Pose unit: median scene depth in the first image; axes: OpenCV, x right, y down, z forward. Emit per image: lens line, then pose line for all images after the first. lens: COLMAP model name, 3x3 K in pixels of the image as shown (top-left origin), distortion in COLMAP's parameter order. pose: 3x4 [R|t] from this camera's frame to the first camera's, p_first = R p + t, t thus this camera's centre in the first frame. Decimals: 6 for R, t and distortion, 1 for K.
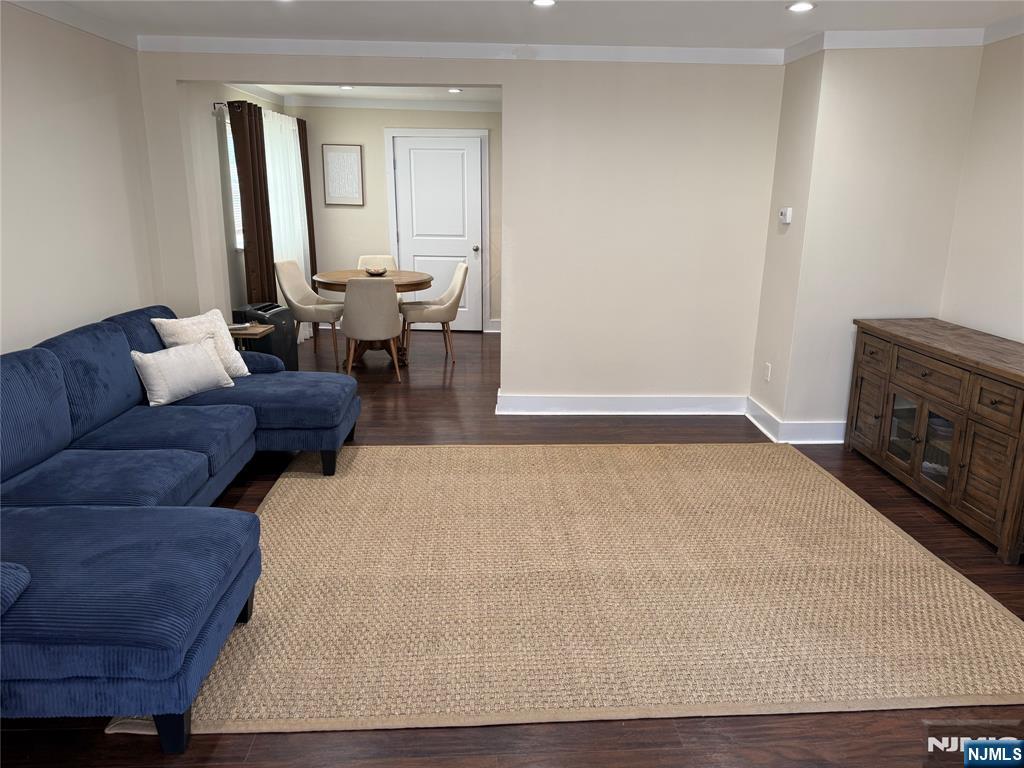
lens RADIAL K [[700.2, 0, 512.0], [0, 700.2, 384.0], [0, 0, 1]] dist [0.070599, -0.083485]
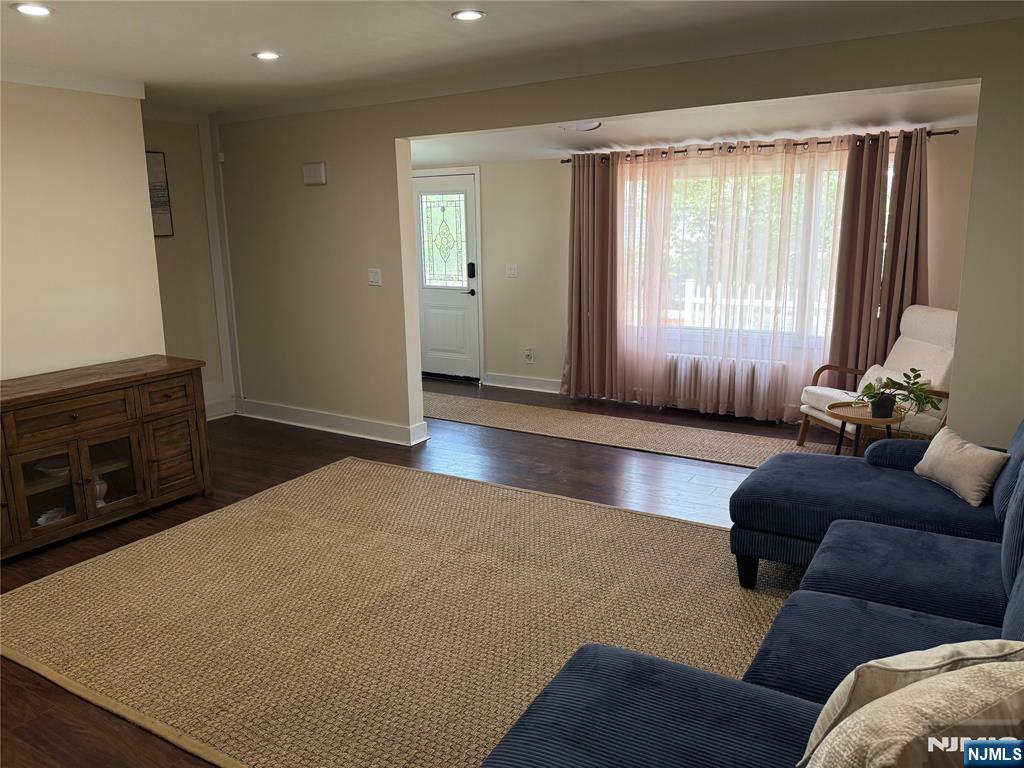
lens RADIAL K [[747.2, 0, 512.0], [0, 747.2, 384.0], [0, 0, 1]] dist [0.107165, -0.181626]
pose [[-0.832063, -0.098810, 0.545810, -0.563931], [0.157941, 0.901067, 0.403897, -0.431066], [-0.531720, 0.422273, -0.734138, 1.596556]]
